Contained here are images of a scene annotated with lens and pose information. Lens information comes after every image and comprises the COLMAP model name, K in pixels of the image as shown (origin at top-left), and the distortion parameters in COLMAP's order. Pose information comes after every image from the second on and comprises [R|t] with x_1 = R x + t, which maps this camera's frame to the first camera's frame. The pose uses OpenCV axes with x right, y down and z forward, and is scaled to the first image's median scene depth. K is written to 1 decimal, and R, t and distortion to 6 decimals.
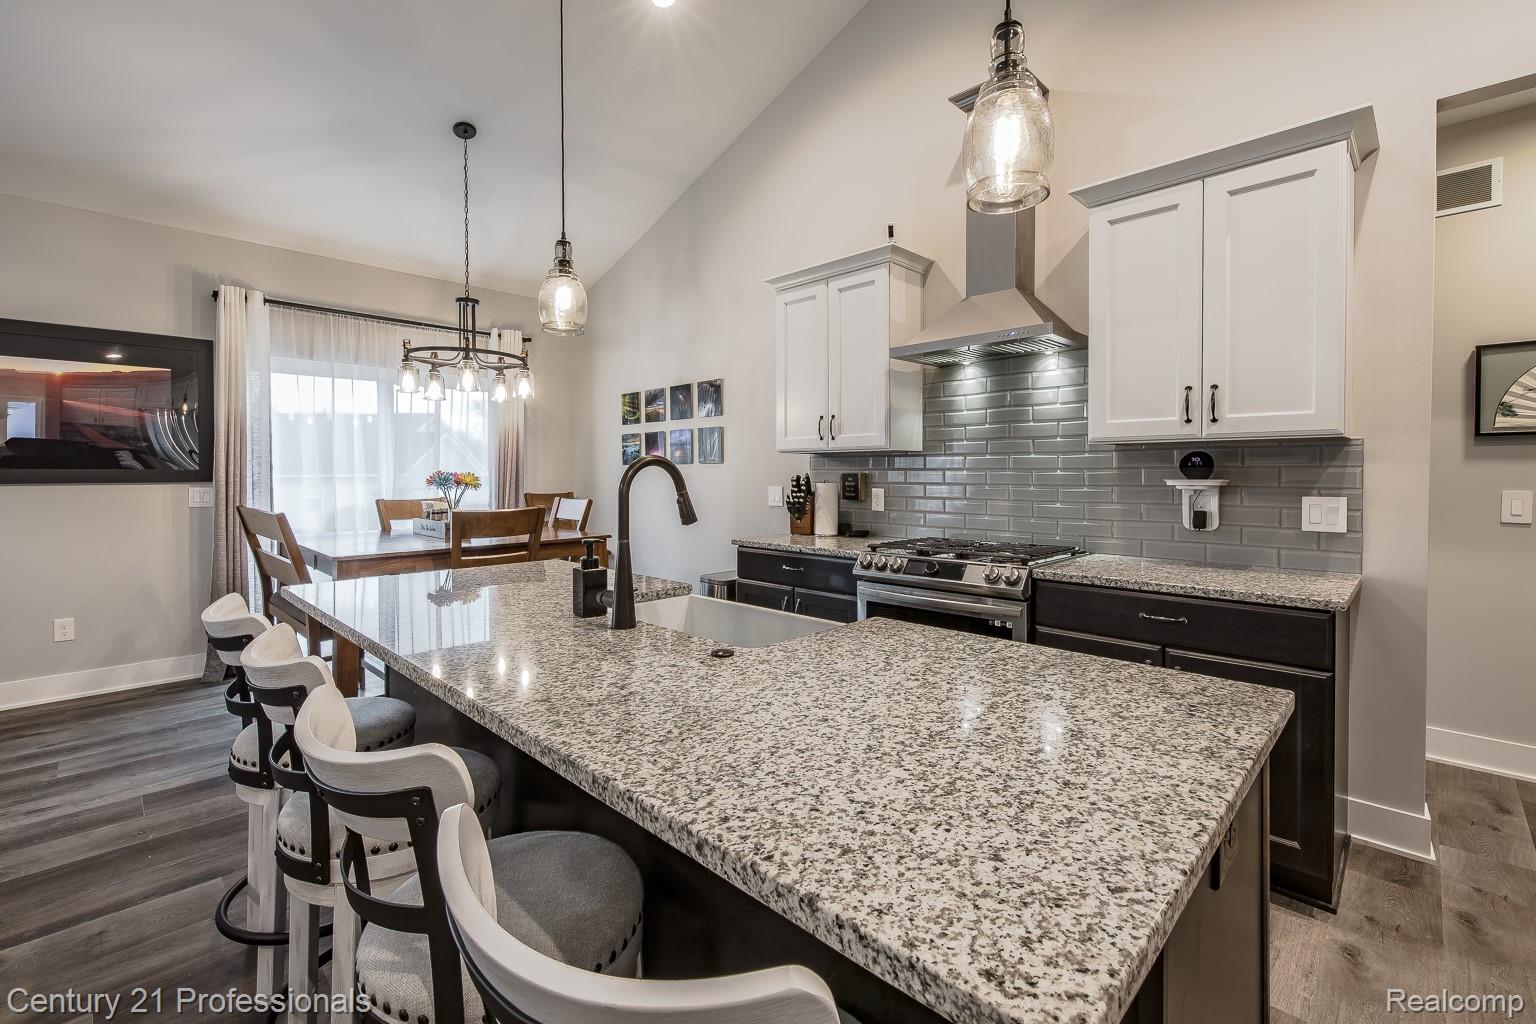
lens RADIAL K [[669.4, 0, 770.0], [0, 669.4, 484.0], [0, 0, 1]] dist [0.003487, 0.000191]
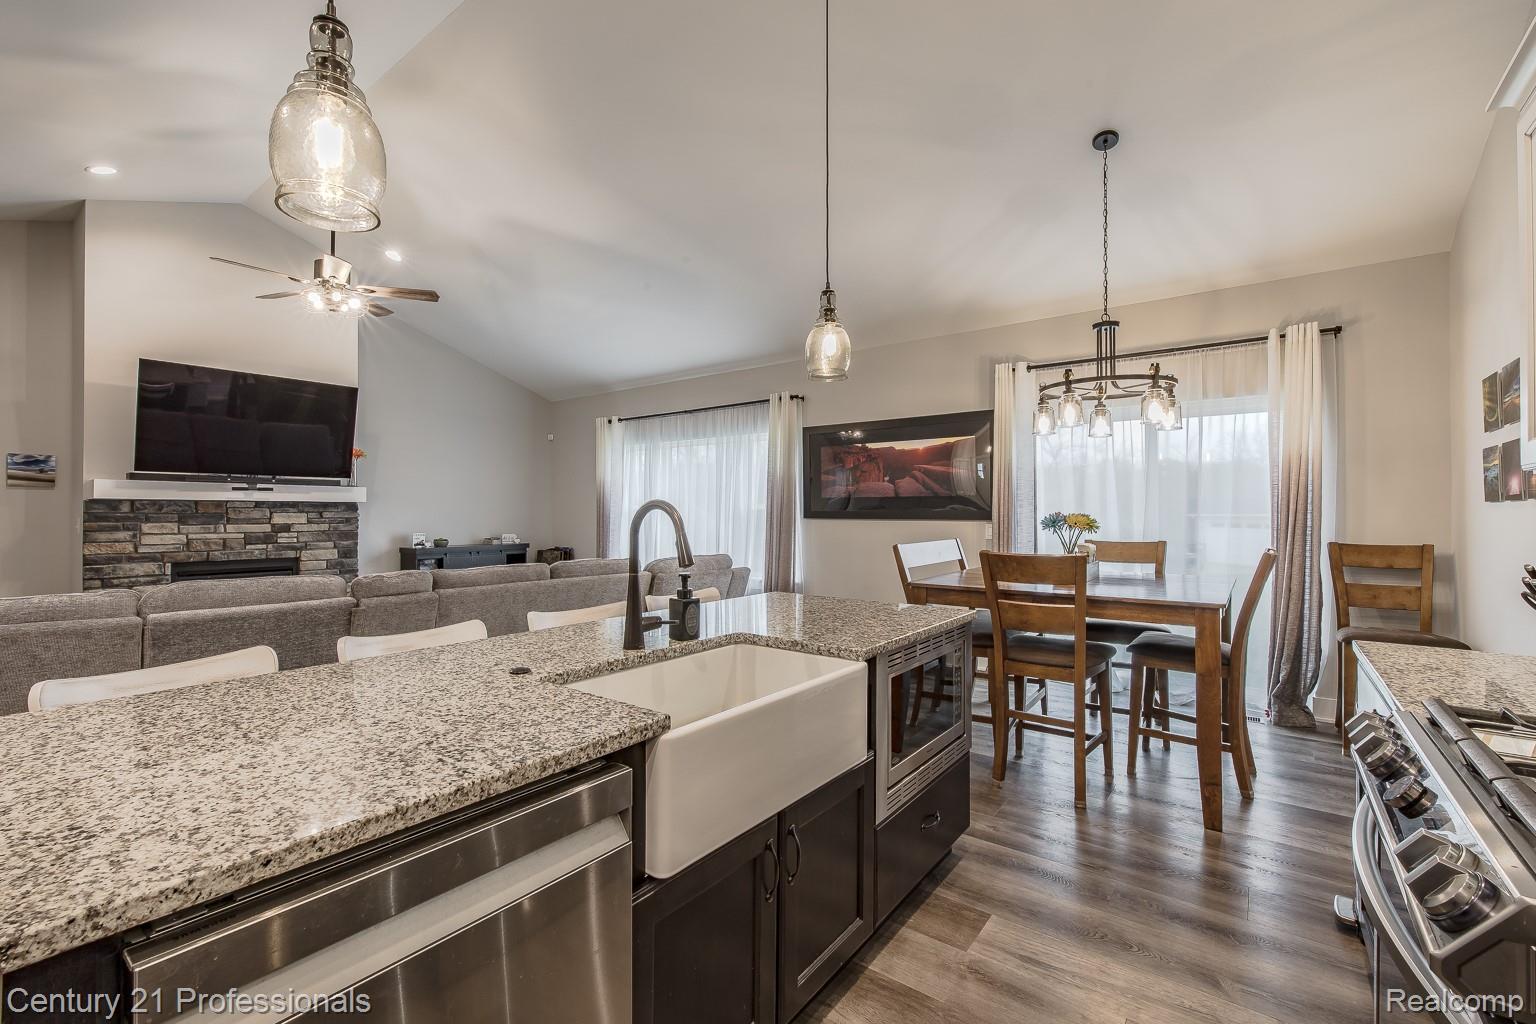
lens RADIAL K [[649.5, 0, 746.6], [0, 649.5, 513.5], [0, 0, 1]] dist [0.001763, -0.000200]
pose [[0.117584, 0.002526, -0.993060, 0.445000], [-0.017467, 0.999847, 0.000476, -0.011848], [0.992909, 0.017290, 0.117610, 0.508014]]
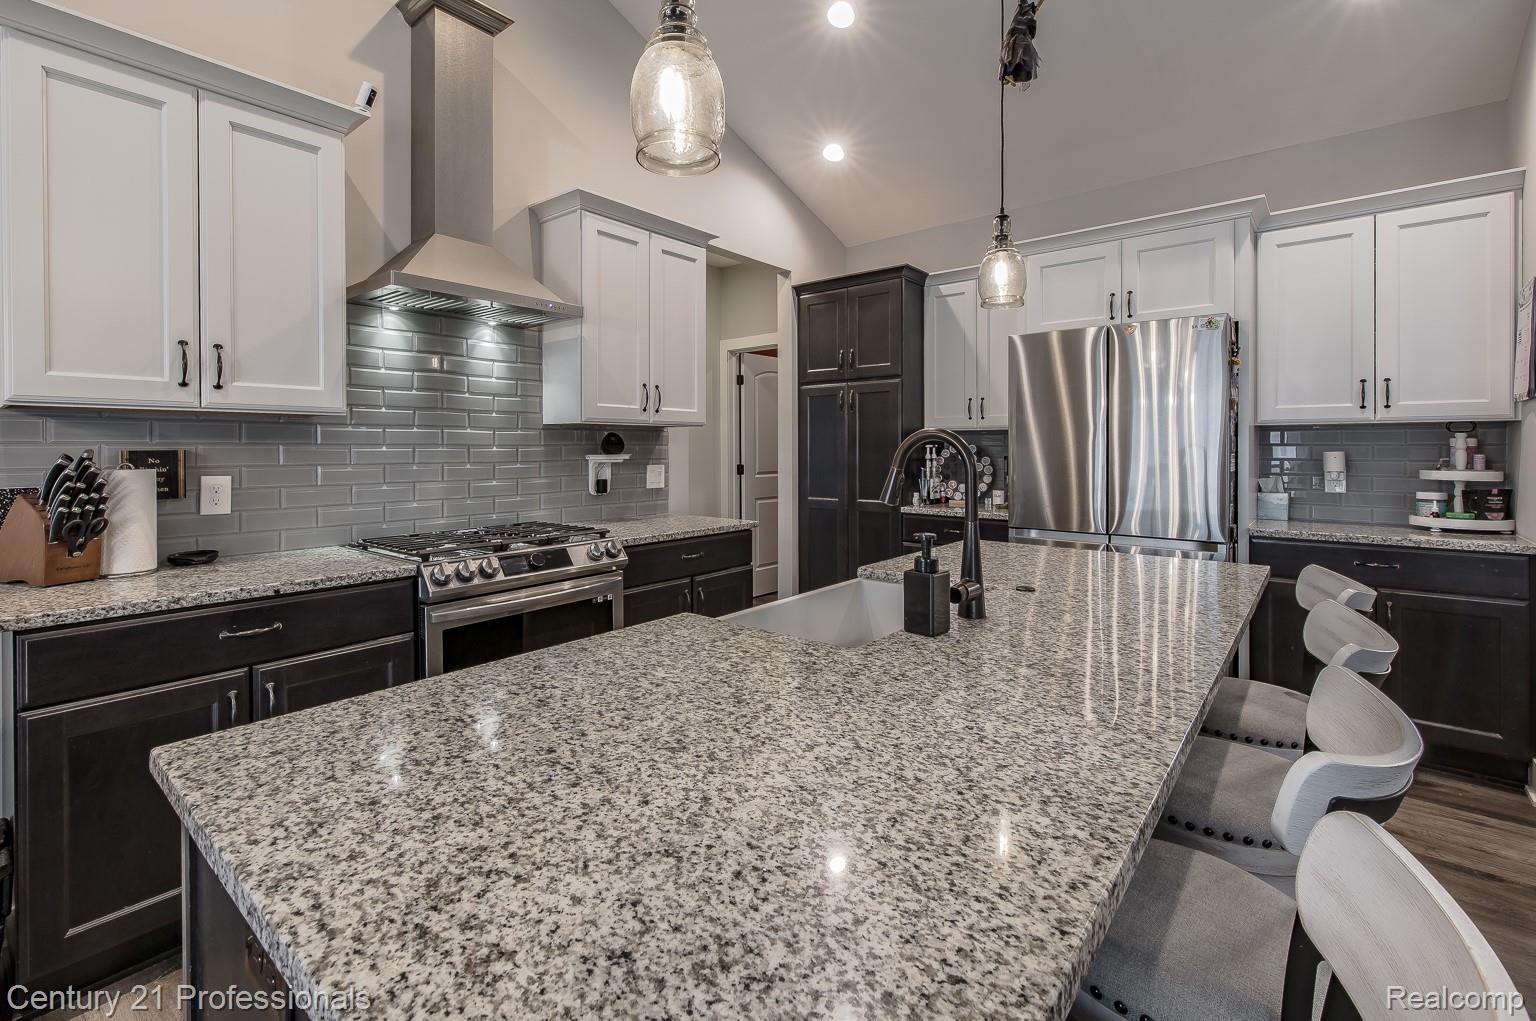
lens RADIAL K [[690.8, 0, 743.0], [0, 690.8, 453.3], [0, 0, 1]] dist [-0.000279, -0.000327]
pose [[-0.072746, -0.004955, 0.997338, -0.545419], [0.016781, 0.999840, 0.006191, -0.010368], [-0.997209, 0.017186, -0.072651, 0.663350]]
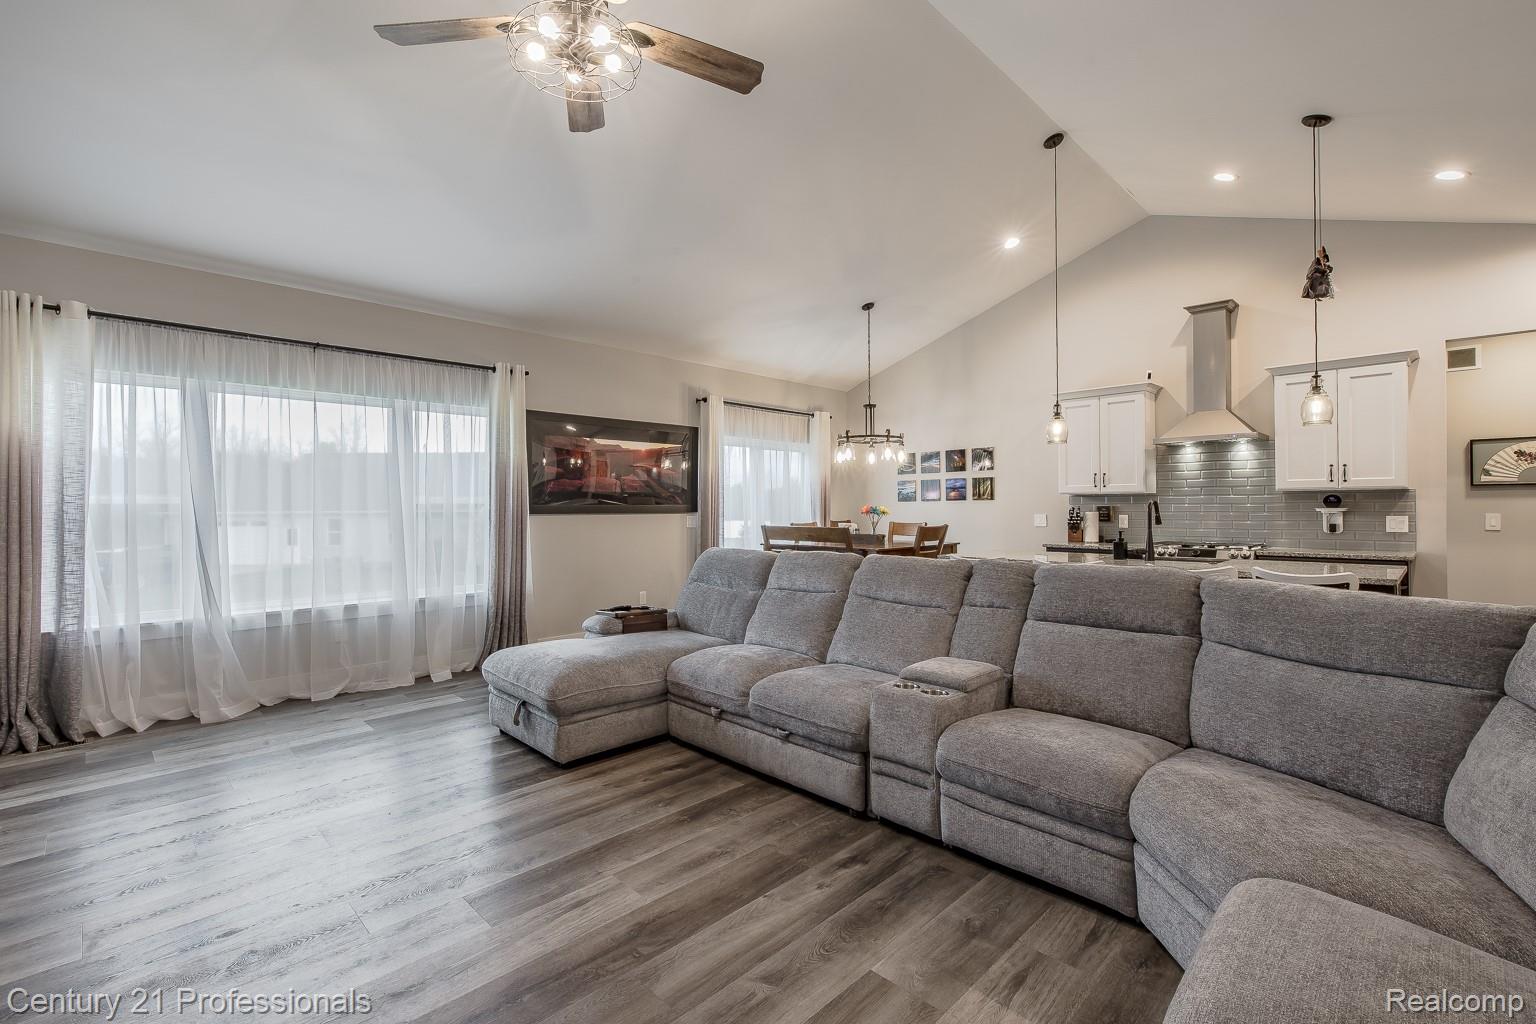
lens RADIAL K [[679.9, 0, 758.8], [0, 679.9, 504.6], [0, 0, 1]] dist [0.003086, 0.000100]
pose [[0.999835, -0.003541, -0.017842, -0.854194], [0.003176, 0.999786, -0.020454, 0.015210], [0.017911, 0.020394, 0.999632, -0.883808]]
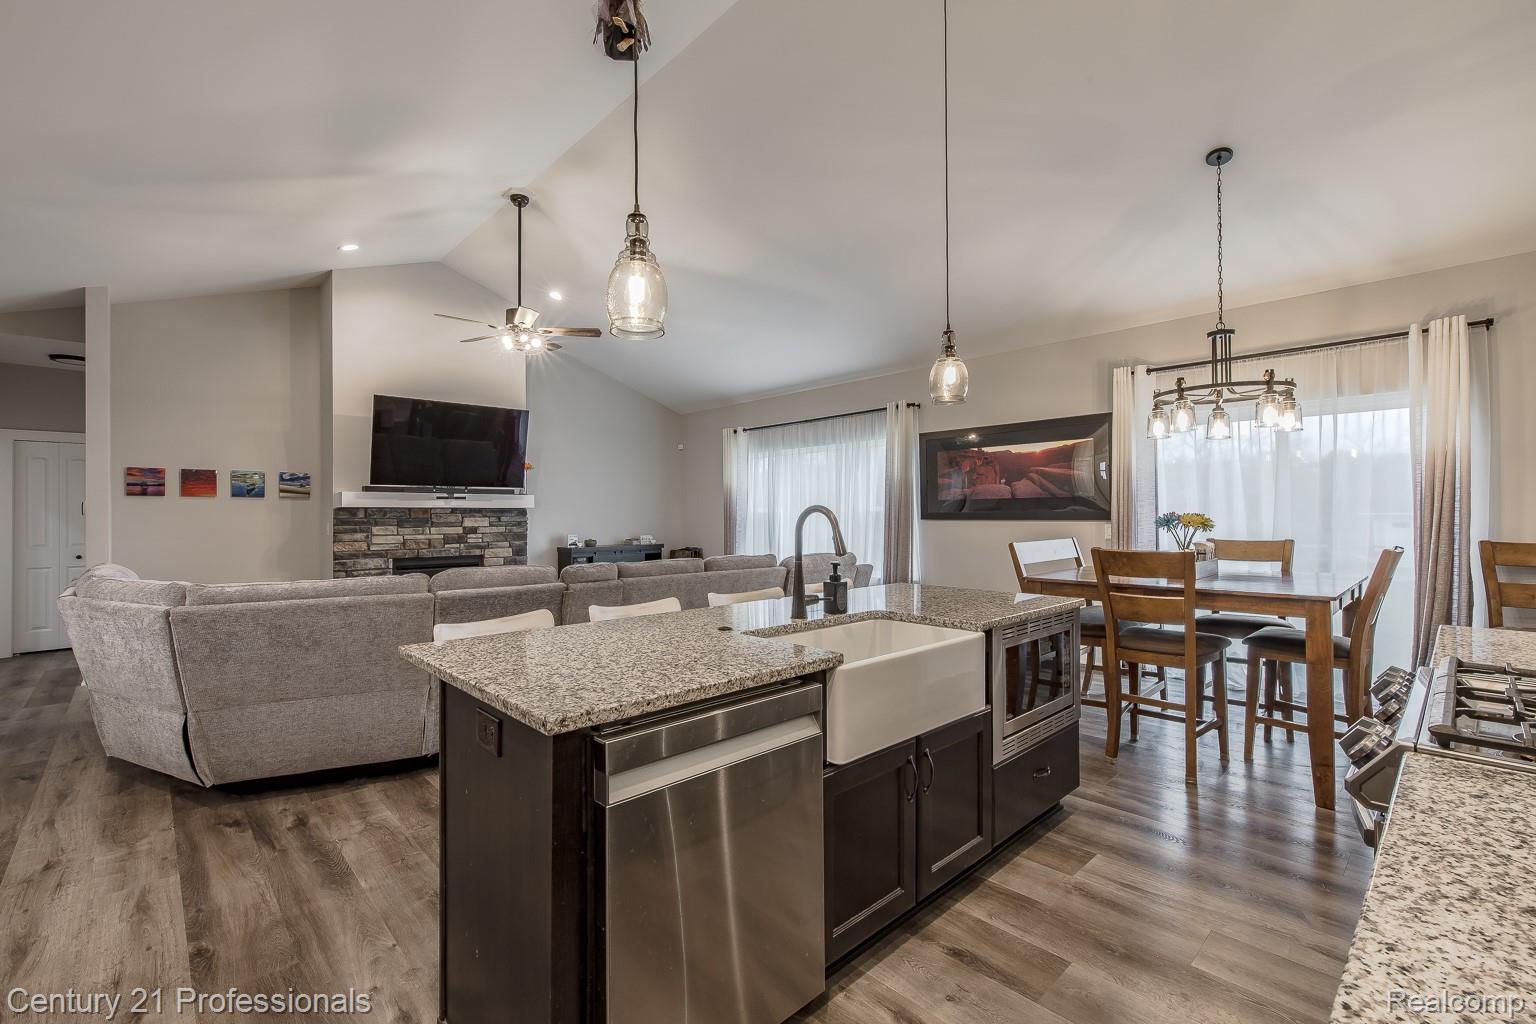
lens RADIAL K [[649.5, 0, 746.6], [0, 649.5, 513.5], [0, 0, 1]] dist [0.001763, -0.000200]
pose [[-0.048671, -0.001342, -0.998814, 0.611223], [-0.010413, 0.999945, -0.000836, -0.011138], [0.998761, 0.010360, -0.048682, 0.456390]]
